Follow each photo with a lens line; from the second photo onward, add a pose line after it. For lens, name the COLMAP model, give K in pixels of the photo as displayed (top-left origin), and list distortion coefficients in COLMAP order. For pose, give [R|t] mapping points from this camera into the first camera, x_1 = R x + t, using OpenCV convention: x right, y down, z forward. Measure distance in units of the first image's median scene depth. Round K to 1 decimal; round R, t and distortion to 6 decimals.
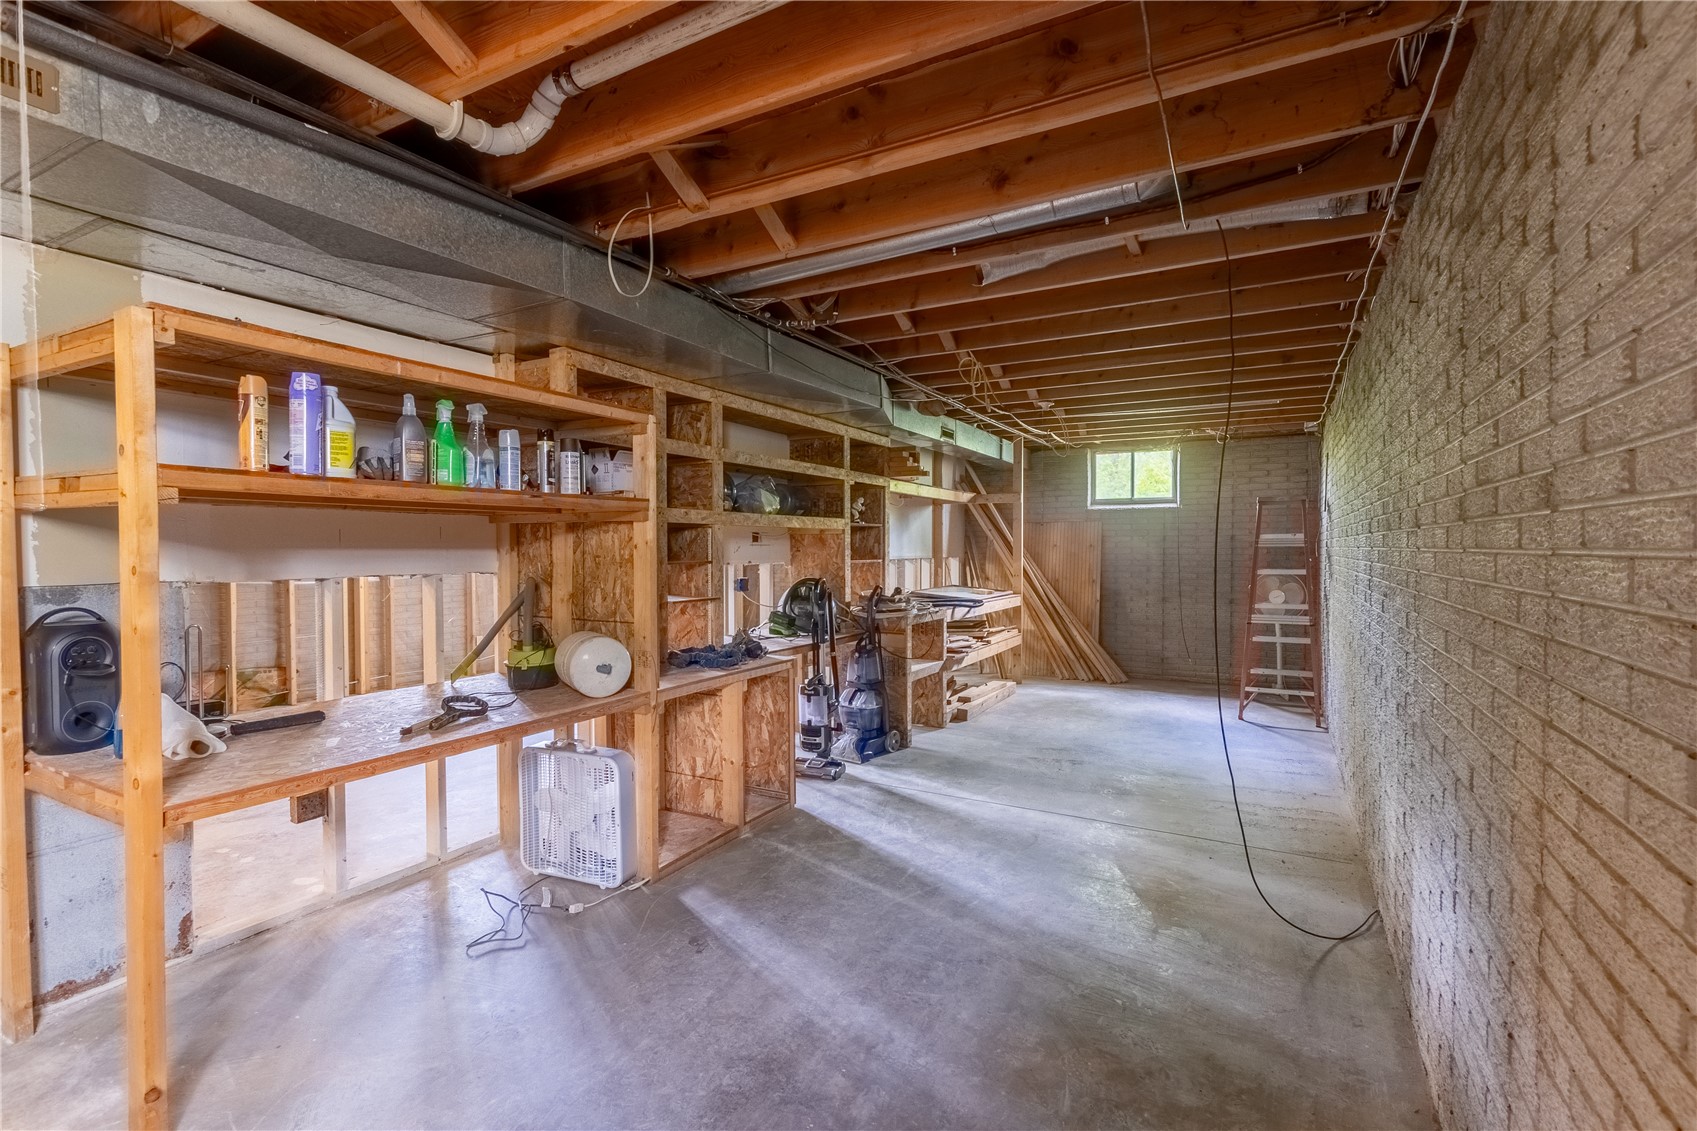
lens RADIAL K [[774.1, 0, 845.6], [0, 774.1, 567.9], [0, 0, 1]] dist [-0.001584, 0.000715]
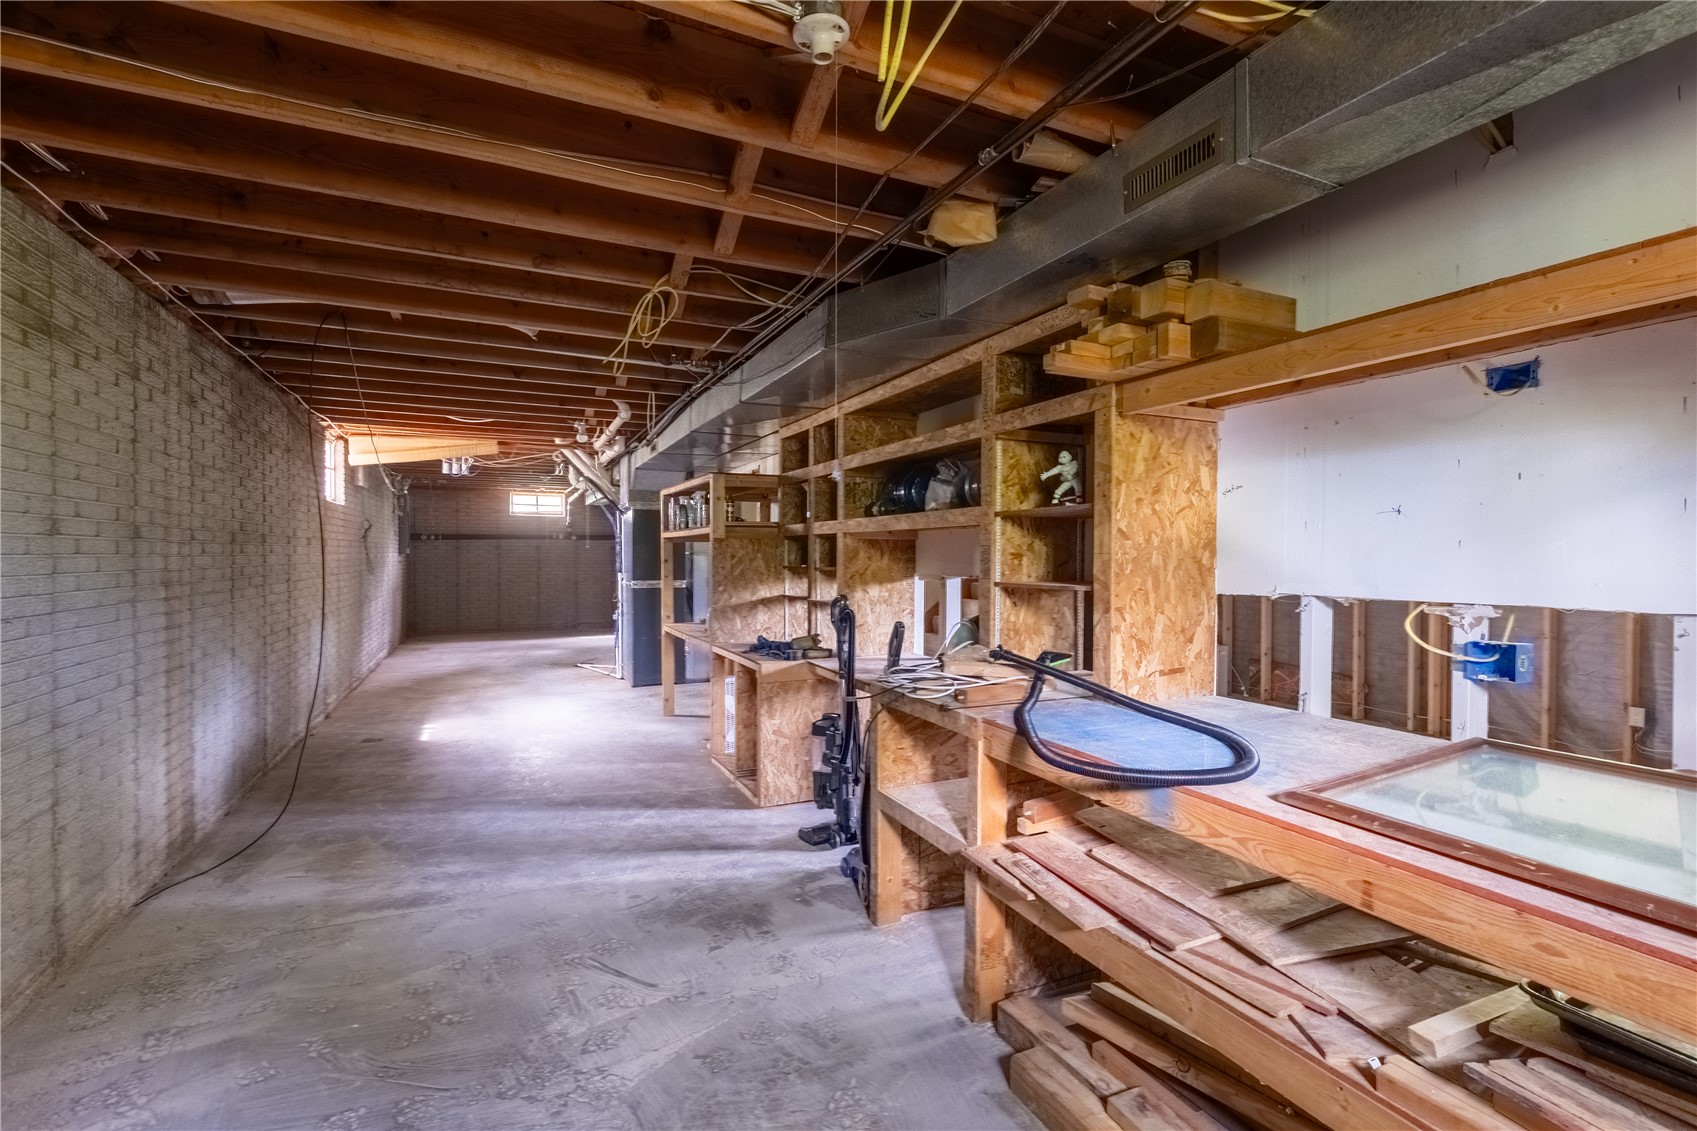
lens RADIAL K [[774.1, 0, 882.5], [0, 774.1, 546.4], [0, 0, 1]] dist [-0.001584, 0.000715]
pose [[-0.580803, -0.006246, -0.814020, 1.470735], [-0.021952, 0.999727, 0.007992, -0.106270], [0.813748, 0.022512, -0.580781, 3.737707]]
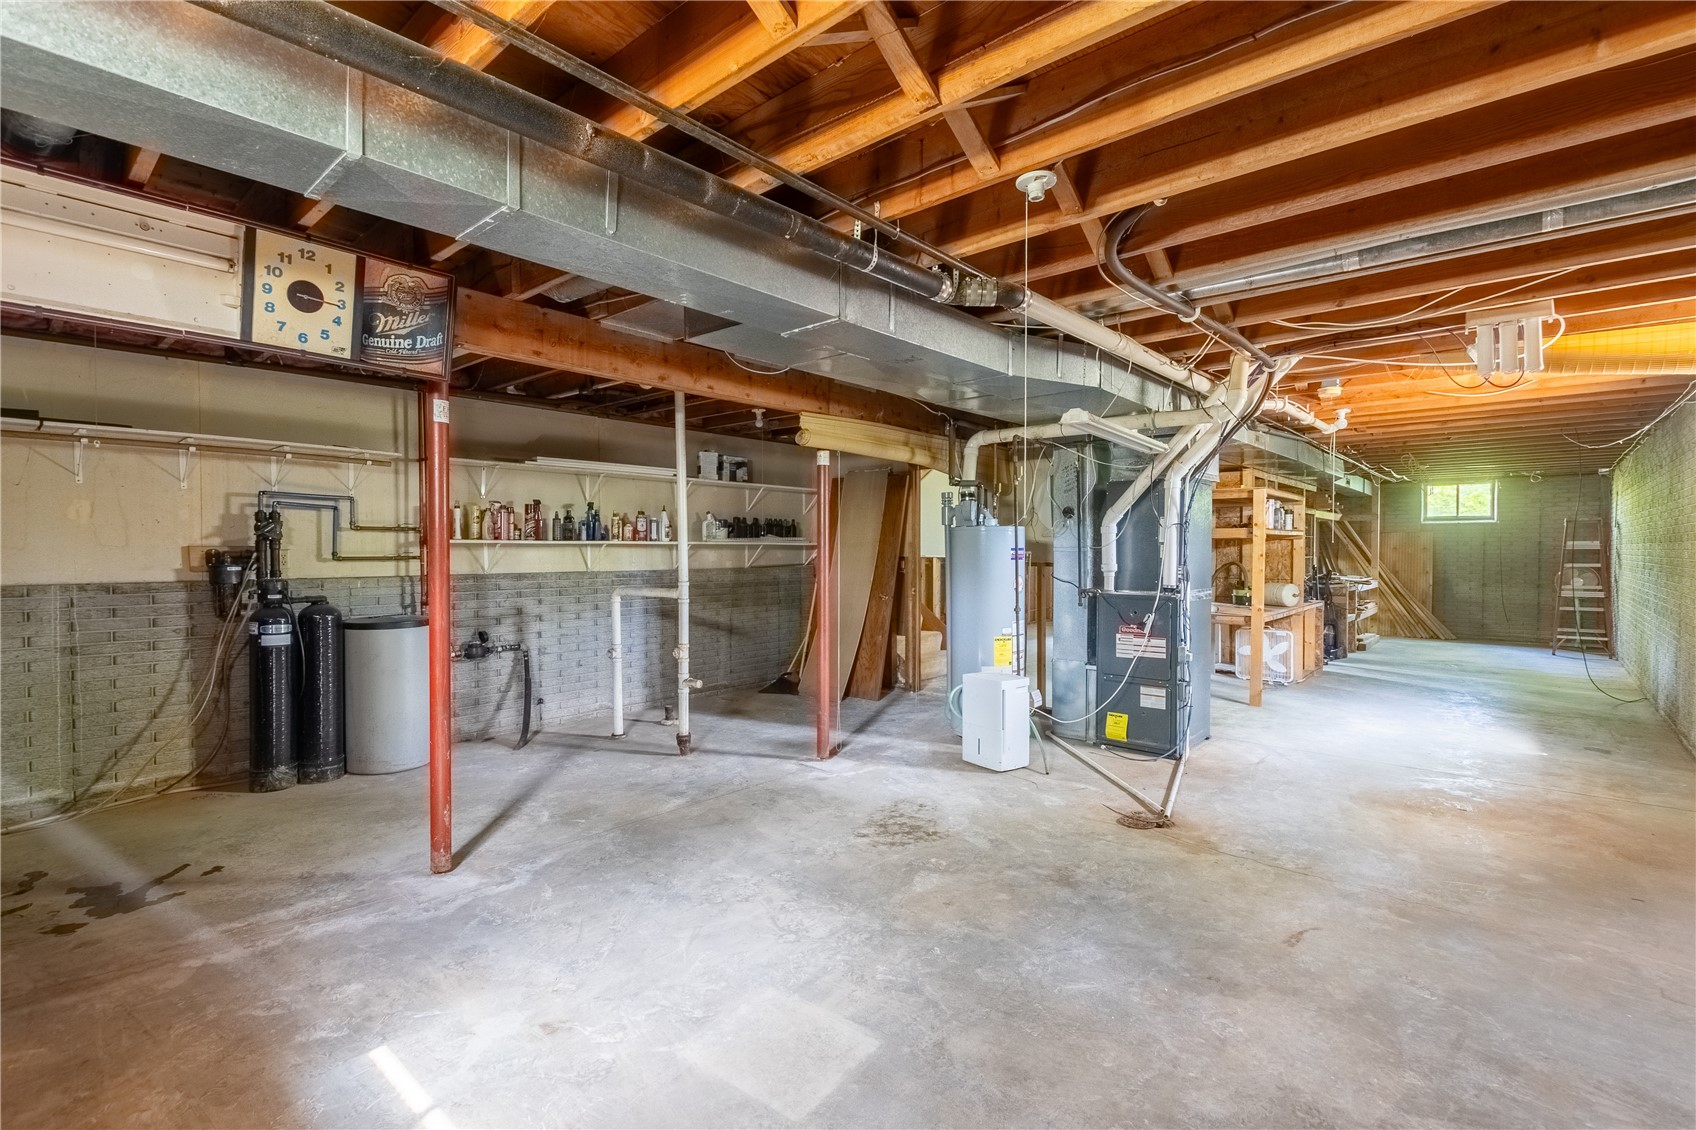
lens RADIAL K [[773.6, 0, 845.4], [0, 773.6, 564.7], [0, 0, 1]] dist [-0.001584, 0.000715]
pose [[0.976859, 0.003255, -0.213858, -0.535818], [-0.005076, 0.999955, -0.007969, 0.023615], [0.213823, 0.008870, 0.976832, -0.814133]]
